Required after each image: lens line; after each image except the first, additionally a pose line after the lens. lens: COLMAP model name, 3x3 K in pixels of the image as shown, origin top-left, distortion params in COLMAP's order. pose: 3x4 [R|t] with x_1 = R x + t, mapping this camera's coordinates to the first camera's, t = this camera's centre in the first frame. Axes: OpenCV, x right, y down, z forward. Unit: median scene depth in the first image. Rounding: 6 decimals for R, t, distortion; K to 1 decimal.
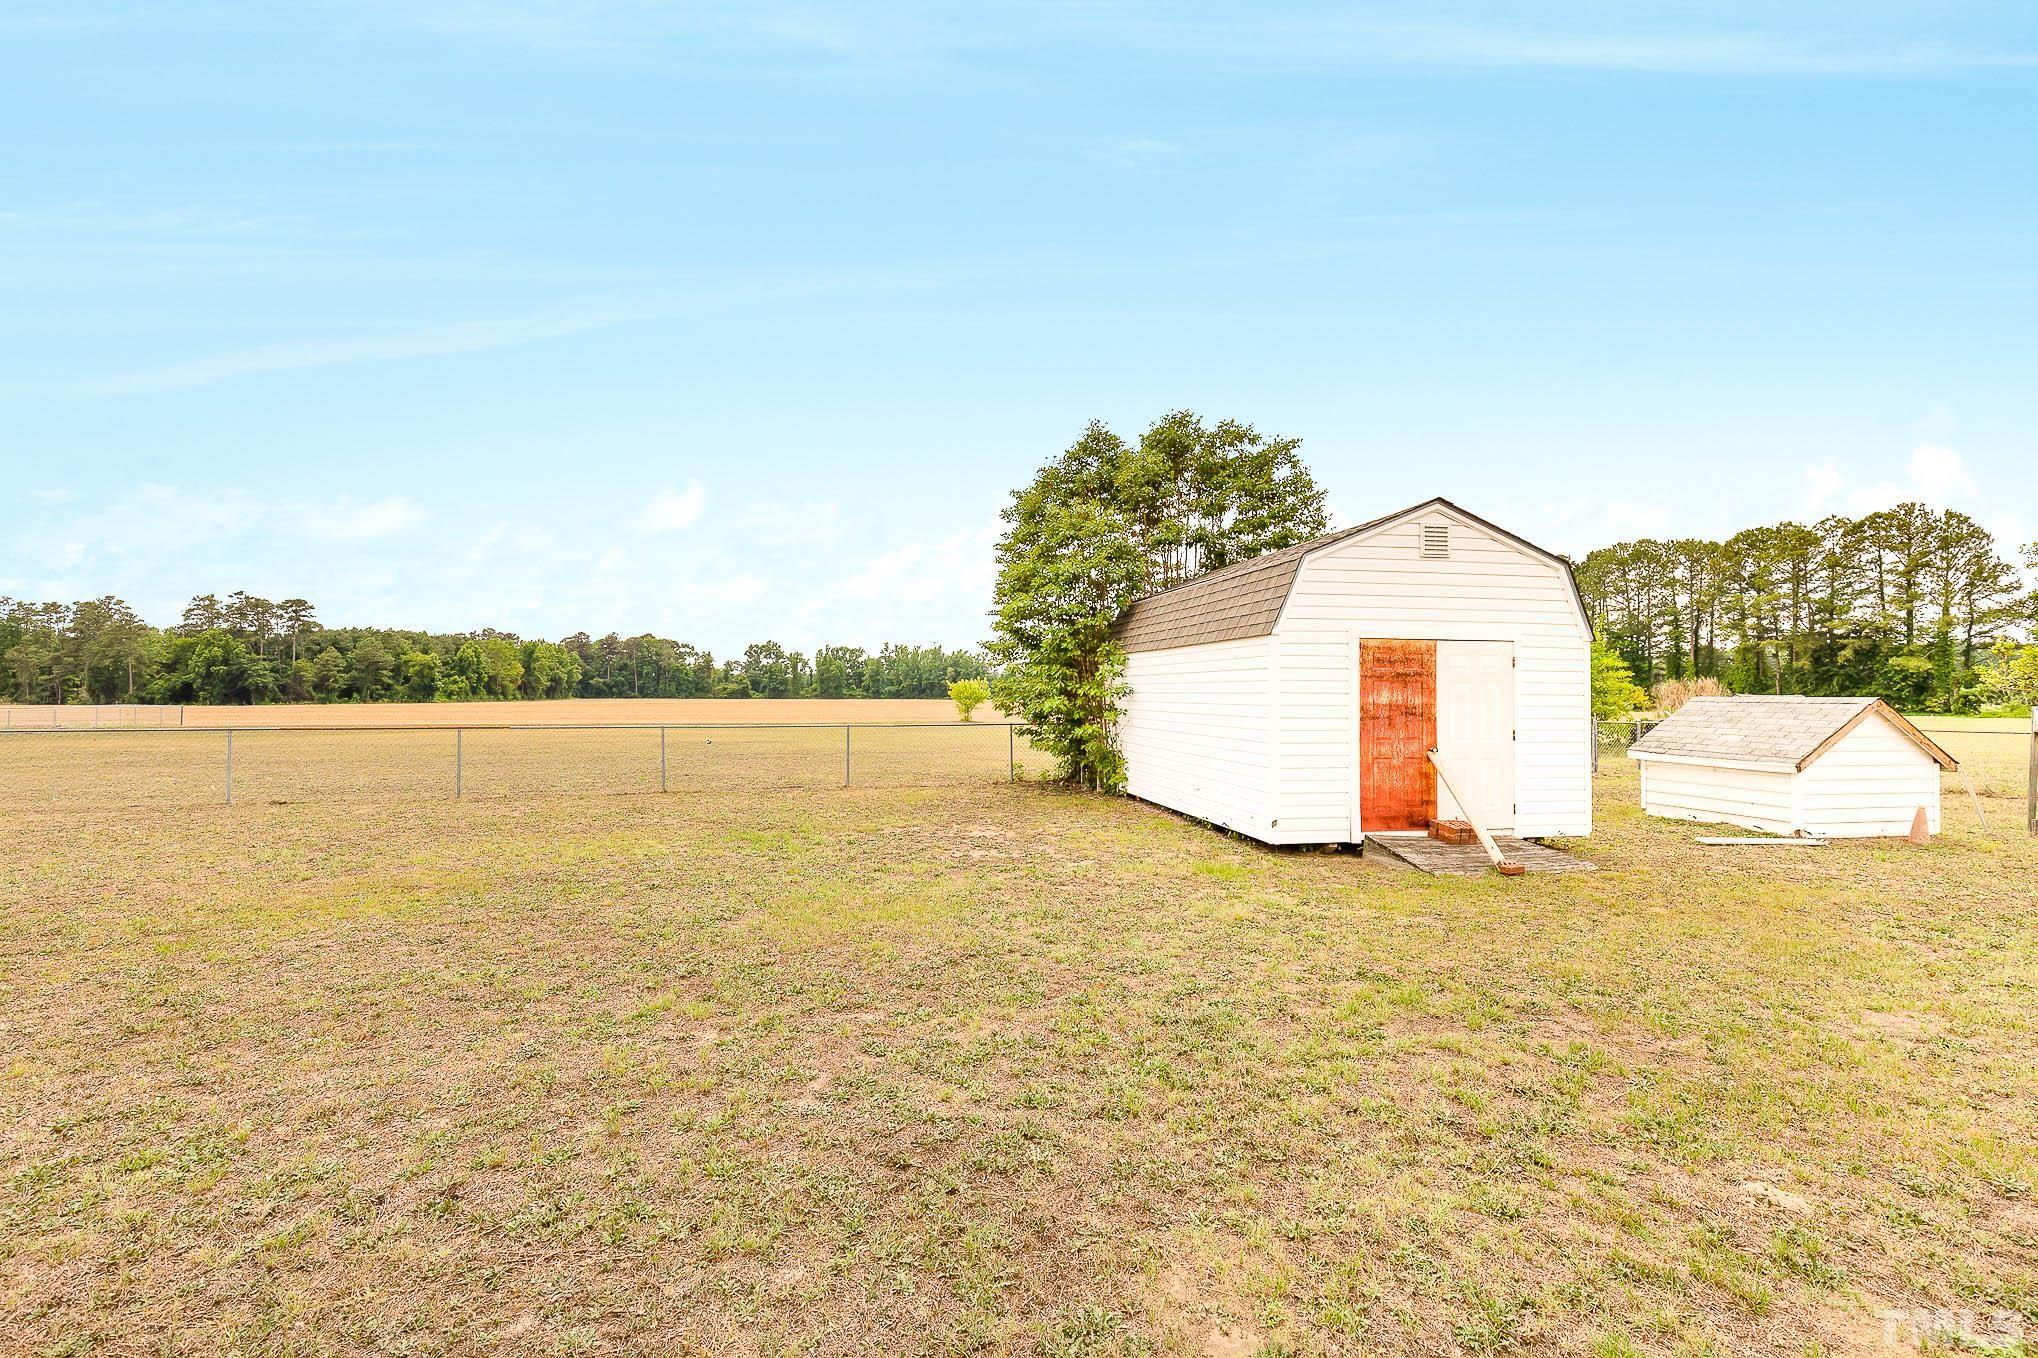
lens RADIAL K [[931.2, 0, 1017.7], [0, 931.2, 657.6], [0, 0, 1]] dist [0.016130, -0.000228]
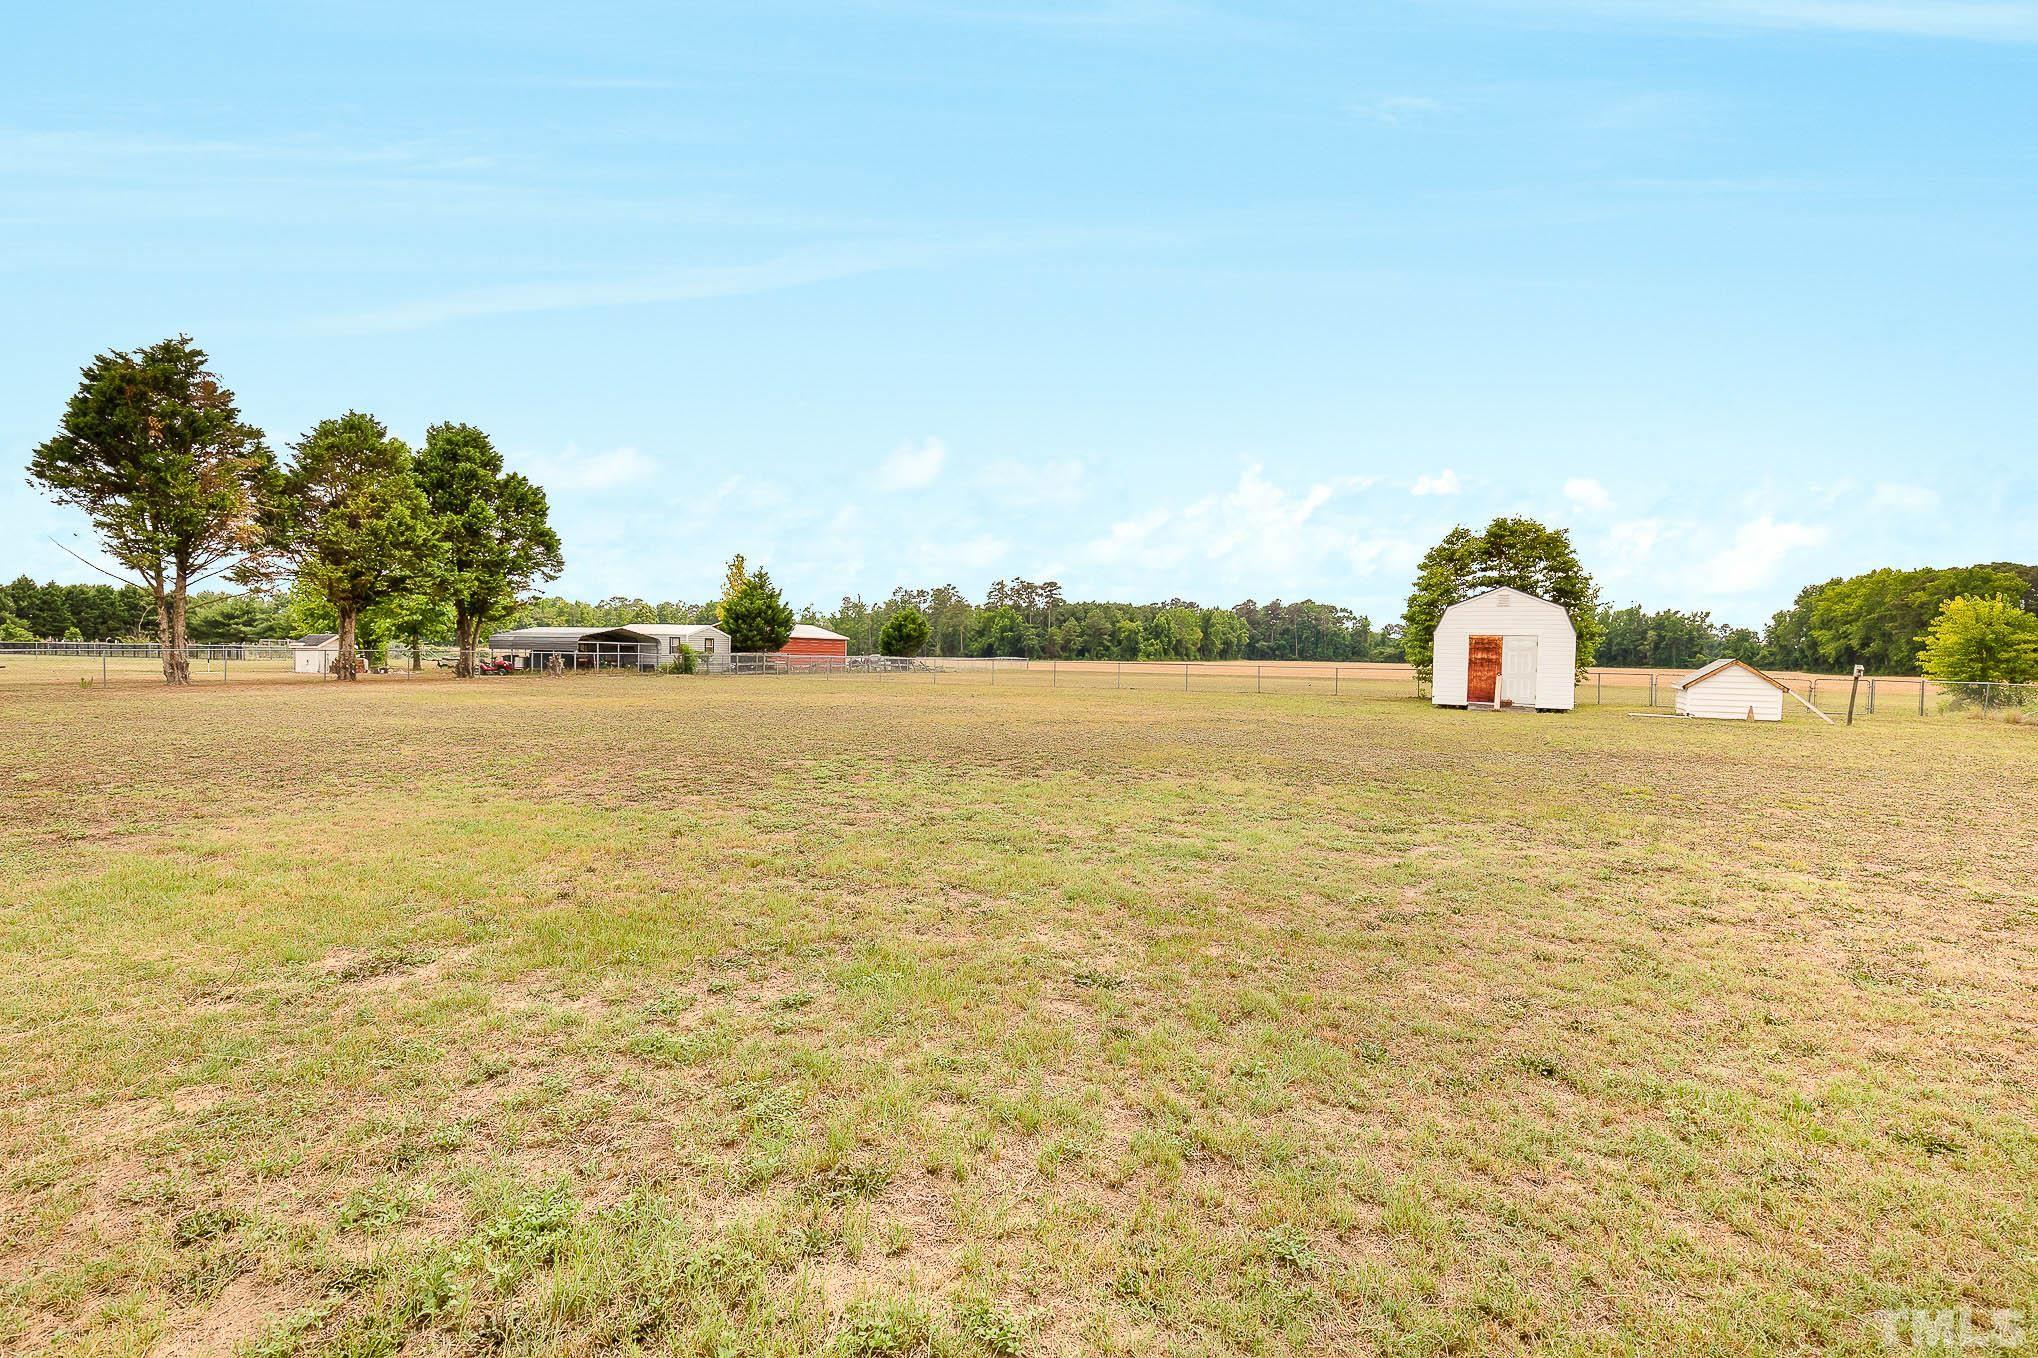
lens RADIAL K [[977.9, 0, 1016.1], [0, 977.9, 718.8], [0, 0, 1]] dist [0.003672, 0.000341]
pose [[0.782337, 0.052663, -0.620625, 0.059843], [0.010080, 0.995218, 0.097154, -0.003751], [0.622774, -0.082263, 0.778065, -0.116683]]
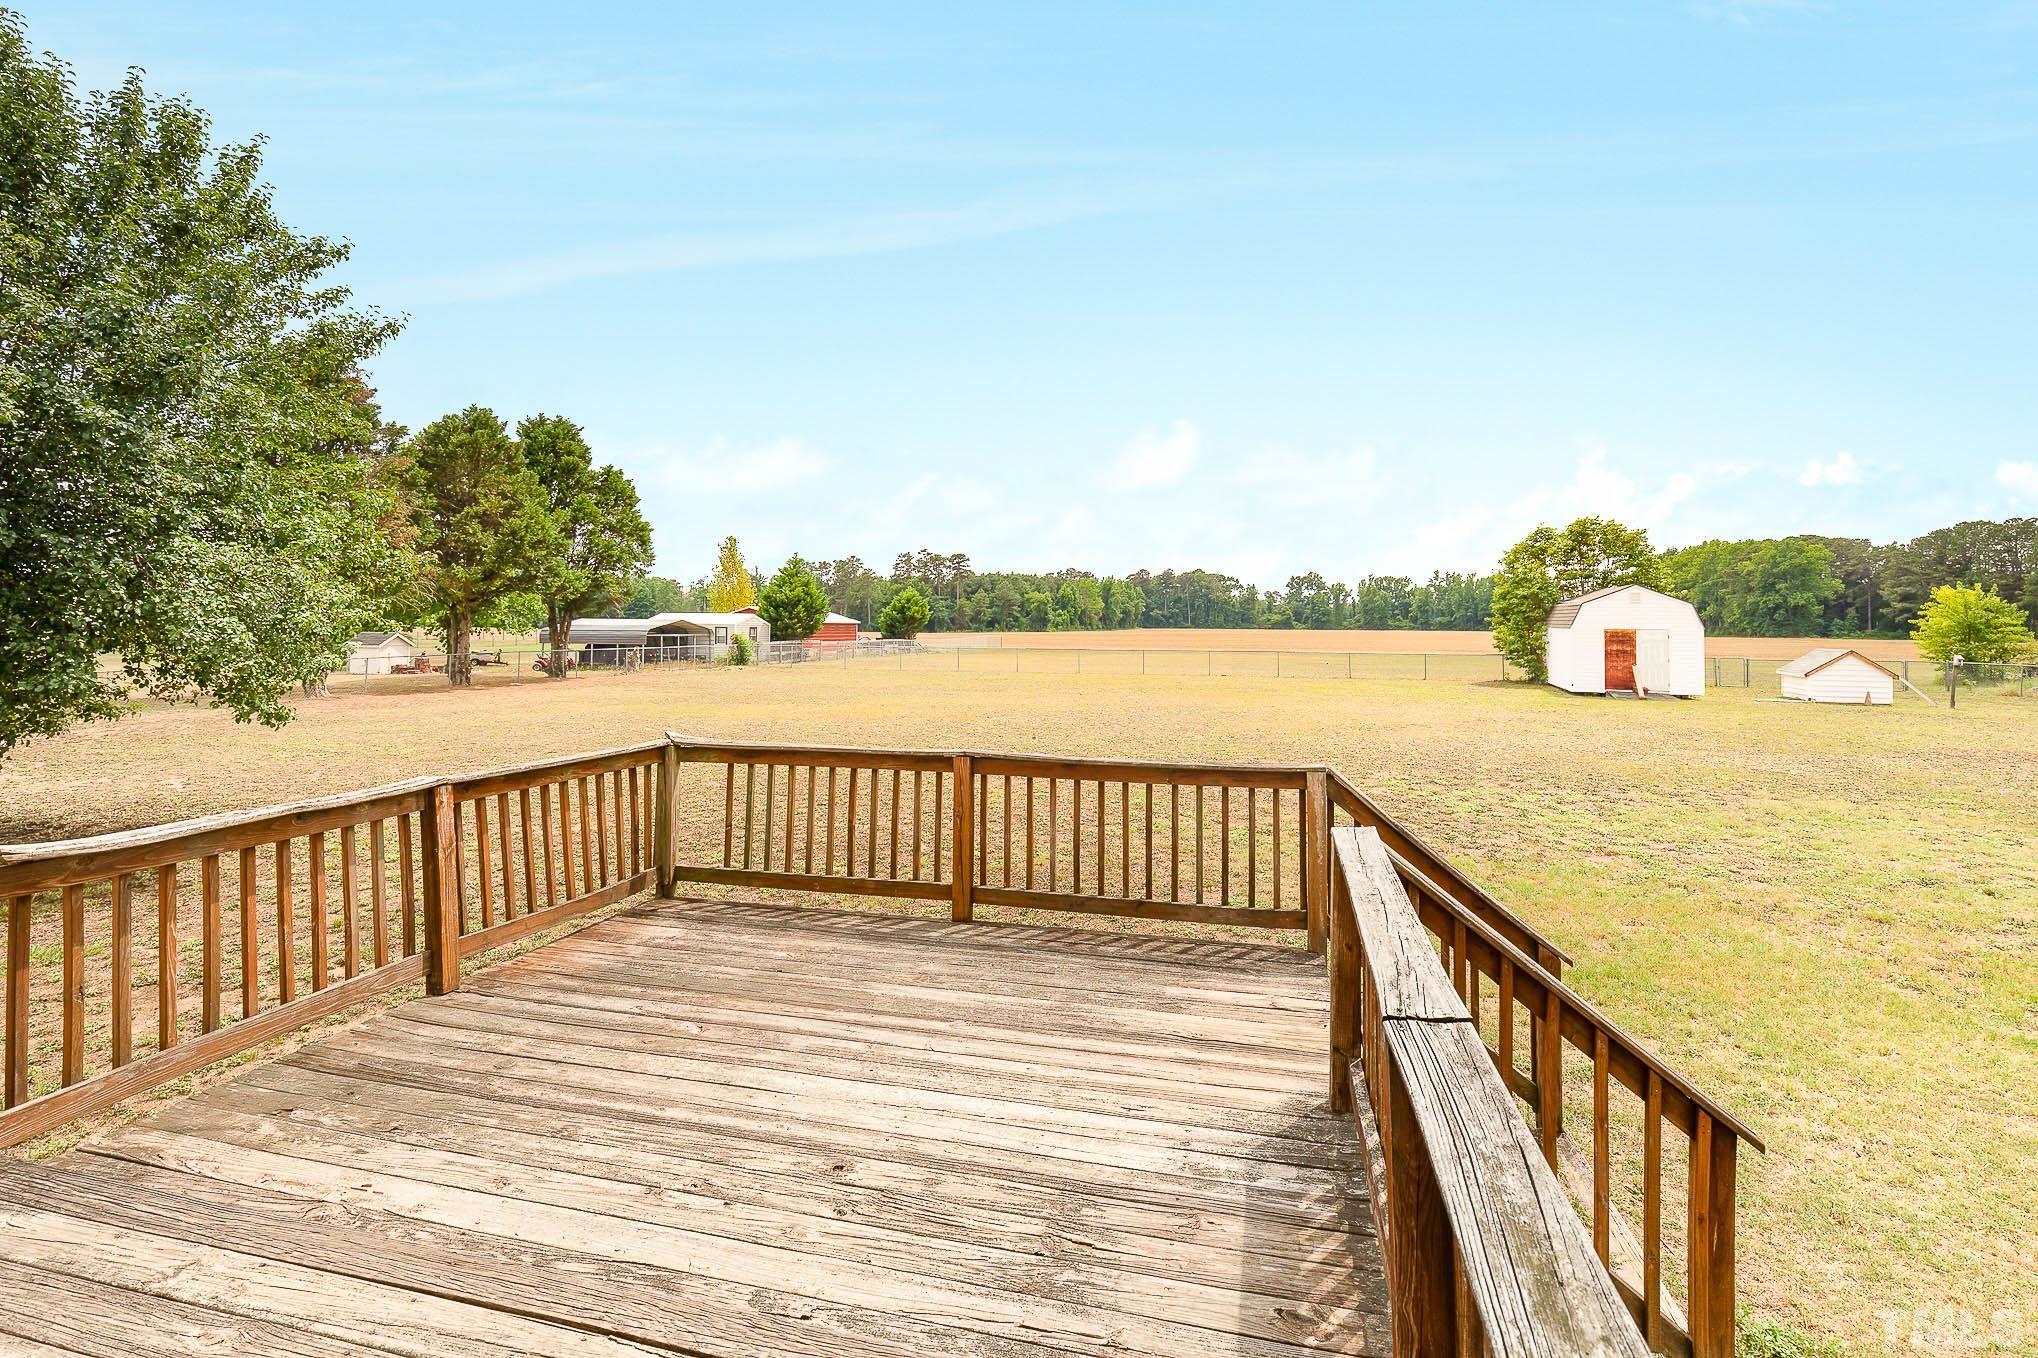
lens RADIAL K [[984.5, 0, 1013.1], [0, 984.5, 624.9], [0, 0, 1]] dist [0.016079, 0.000186]
pose [[0.855552, 0.003797, -0.517703, 0.019890], [0.017574, 0.999184, 0.036371, -0.010026], [0.517419, -0.040216, 0.854787, -0.150625]]
